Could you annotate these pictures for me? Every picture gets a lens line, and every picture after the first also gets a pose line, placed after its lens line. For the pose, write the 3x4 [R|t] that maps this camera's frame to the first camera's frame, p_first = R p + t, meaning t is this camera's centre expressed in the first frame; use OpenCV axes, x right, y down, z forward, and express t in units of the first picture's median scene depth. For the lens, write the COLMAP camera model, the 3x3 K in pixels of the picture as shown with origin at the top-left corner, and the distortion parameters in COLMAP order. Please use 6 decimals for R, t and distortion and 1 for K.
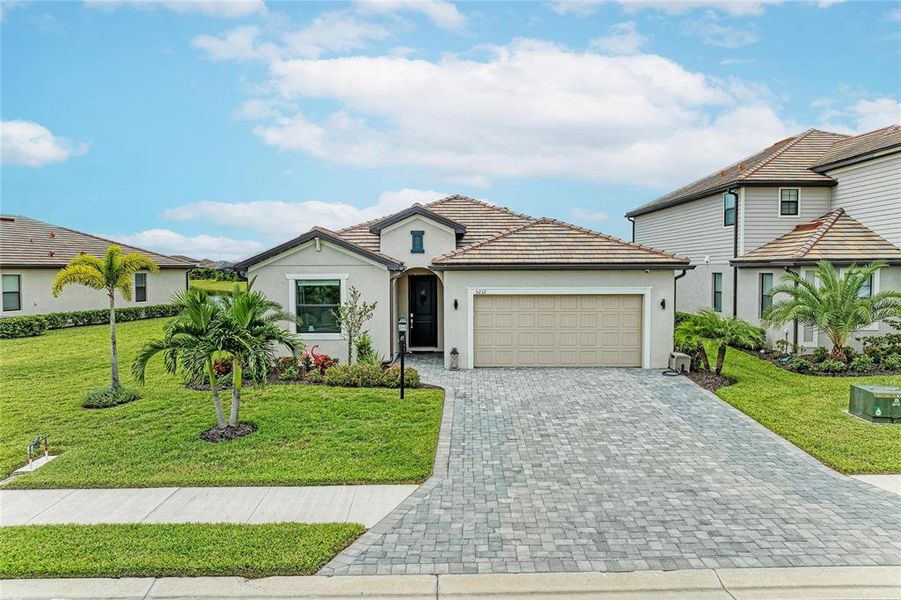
lens RADIAL K [[663.6, 0, 450.7], [0, 663.6, 254.2], [0, 0, 1]] dist [0.004674, 0.001759]
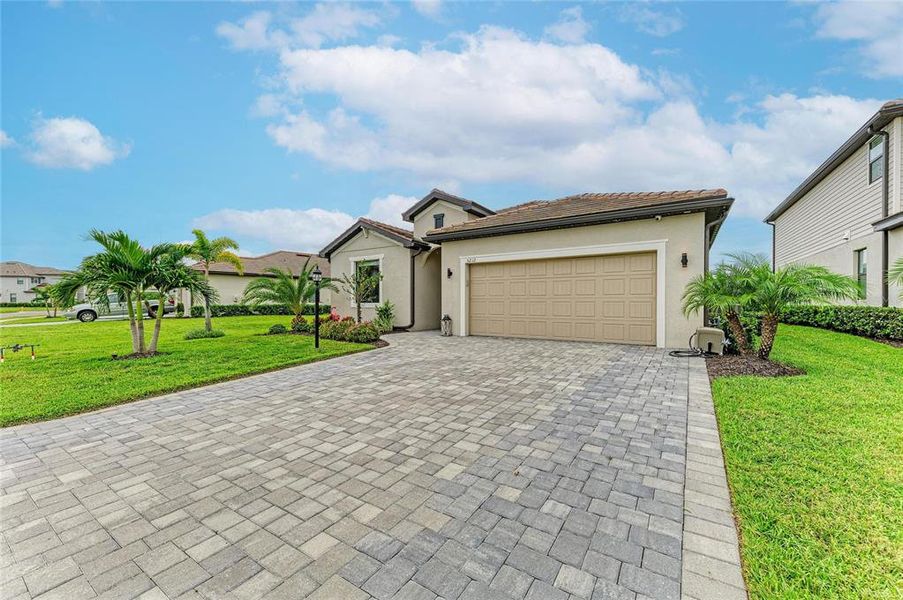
lens RADIAL K [[358.9, 0, 452.9], [0, 358.9, 297.5], [0, 0, 1]] dist [0.016795, -0.006516]
pose [[0.836151, -0.005551, -0.548471, 0.322670], [0.002952, 0.999980, -0.005621, 0.116454], [0.548491, 0.003081, 0.836151, 0.526859]]
